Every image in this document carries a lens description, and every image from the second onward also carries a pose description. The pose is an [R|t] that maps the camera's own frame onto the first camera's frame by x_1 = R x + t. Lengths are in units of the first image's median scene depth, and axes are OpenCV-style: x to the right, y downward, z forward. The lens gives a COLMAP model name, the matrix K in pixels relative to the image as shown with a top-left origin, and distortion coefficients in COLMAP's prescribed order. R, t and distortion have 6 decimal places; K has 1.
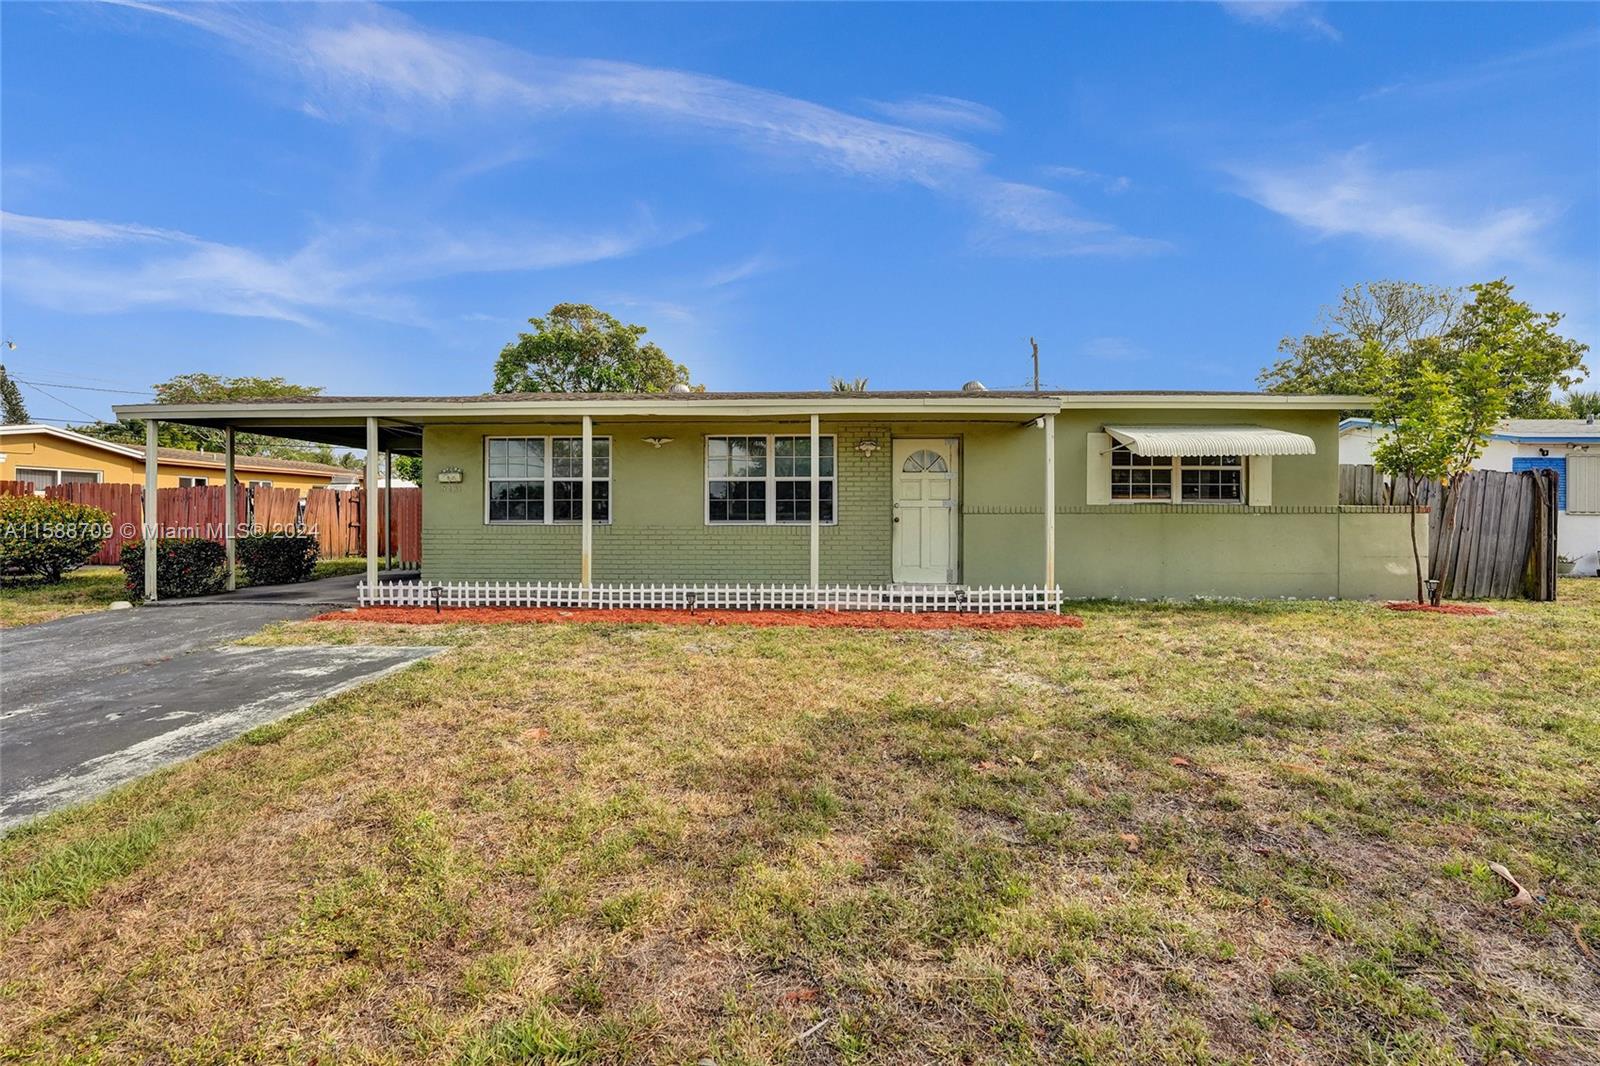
lens RADIAL K [[658.4, 0, 786.4], [0, 658.4, 527.4], [0, 0, 1]] dist [-0.022824, -0.000058]
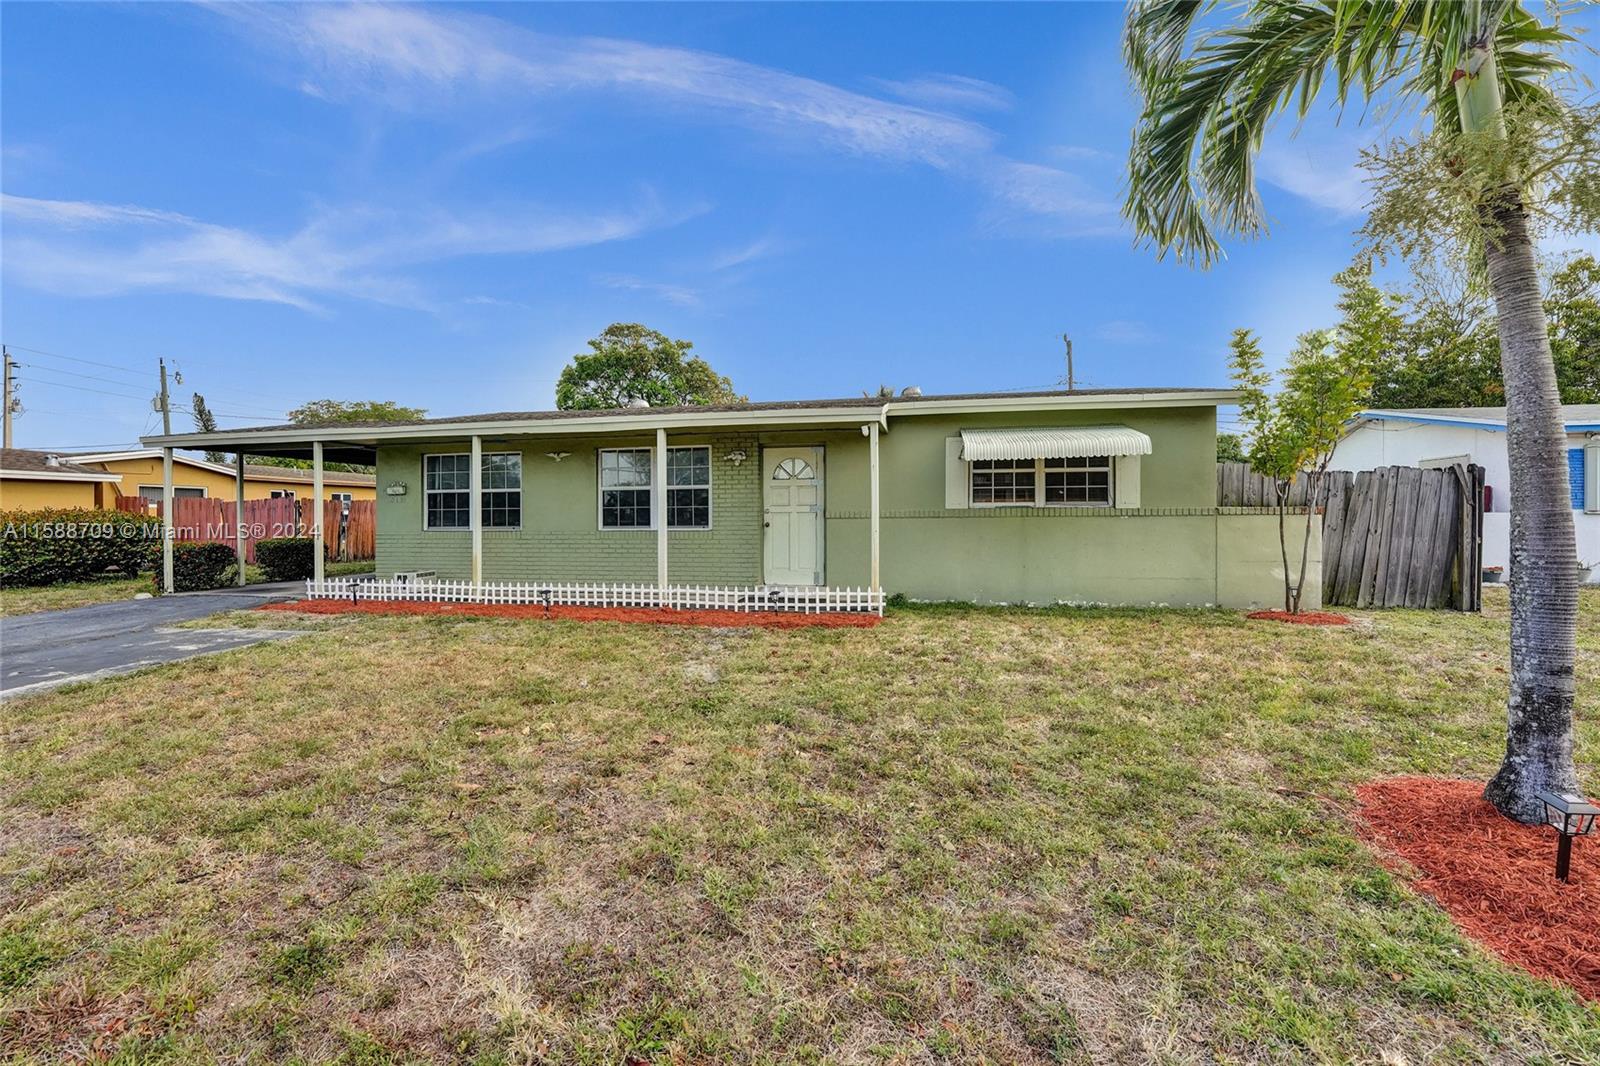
lens RADIAL K [[651.9, 0, 783.3], [0, 651.9, 537.3], [0, 0, 1]] dist [-0.027045, 0.000085]
pose [[0.987333, -0.002506, -0.158644, 0.369610], [0.003911, 0.999956, 0.008547, -0.000087], [0.158616, -0.009060, 0.987299, -0.029238]]
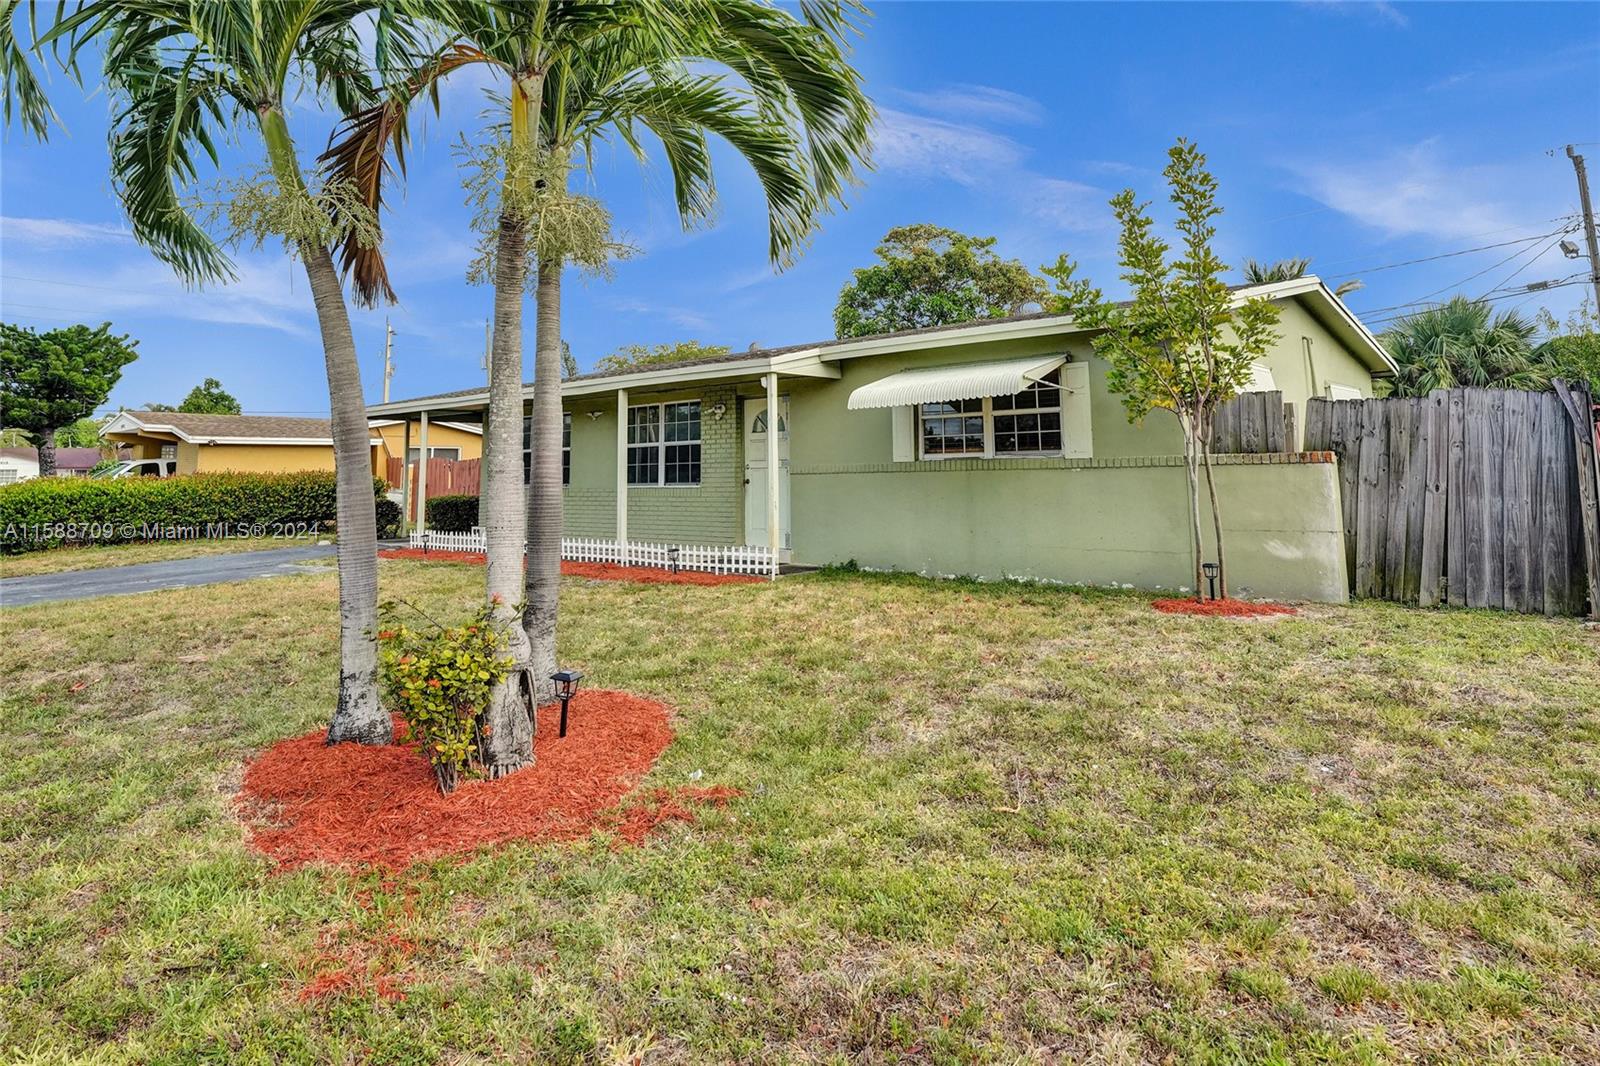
lens RADIAL K [[926.7, 0, 801.0], [0, 926.7, 423.4], [0, 0, 1]] dist [0.003771, 0.000124]
pose [[0.784432, -0.048454, -0.618319, 1.124404], [0.004273, 0.997342, -0.072734, 0.003096], [0.620200, 0.054413, 0.782554, -0.040854]]
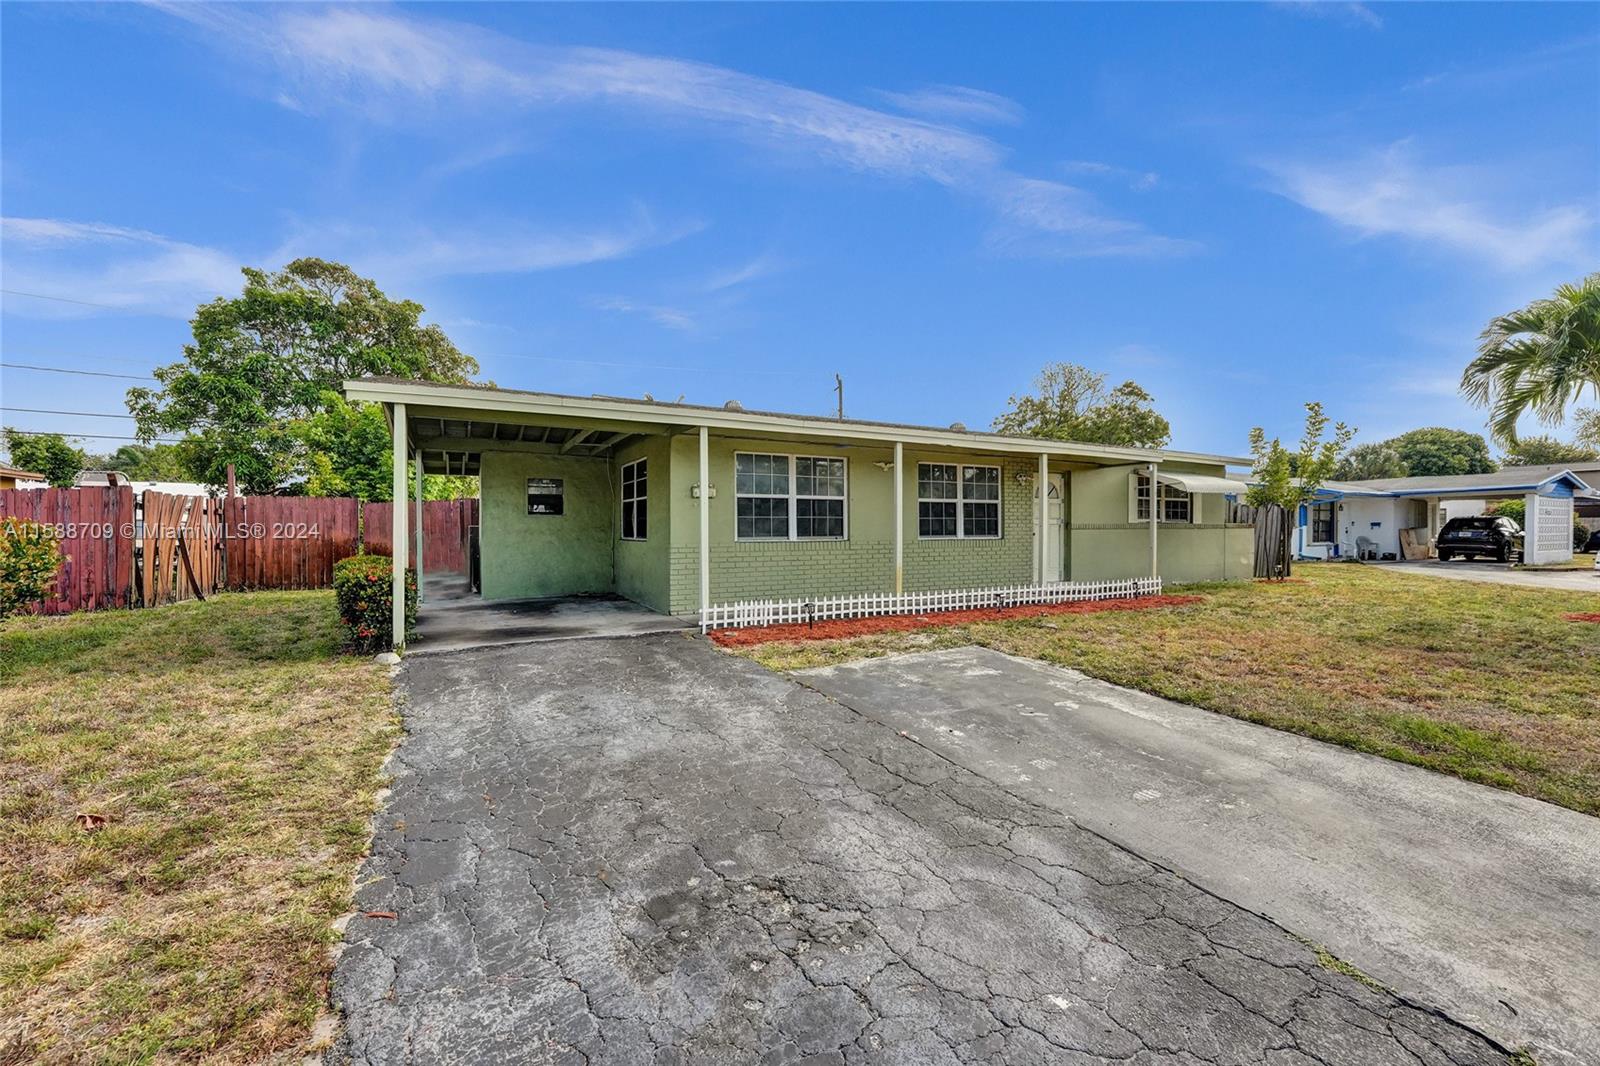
lens RADIAL K [[697.9, 0, 803.8], [0, 697.9, 569.0], [0, 0, 1]] dist [-0.031389, 0.004285]
pose [[0.845207, -0.033810, 0.533369, -0.974535], [0.018297, 0.999242, 0.034346, 0.001774], [-0.534127, -0.019271, 0.845185, 0.082796]]
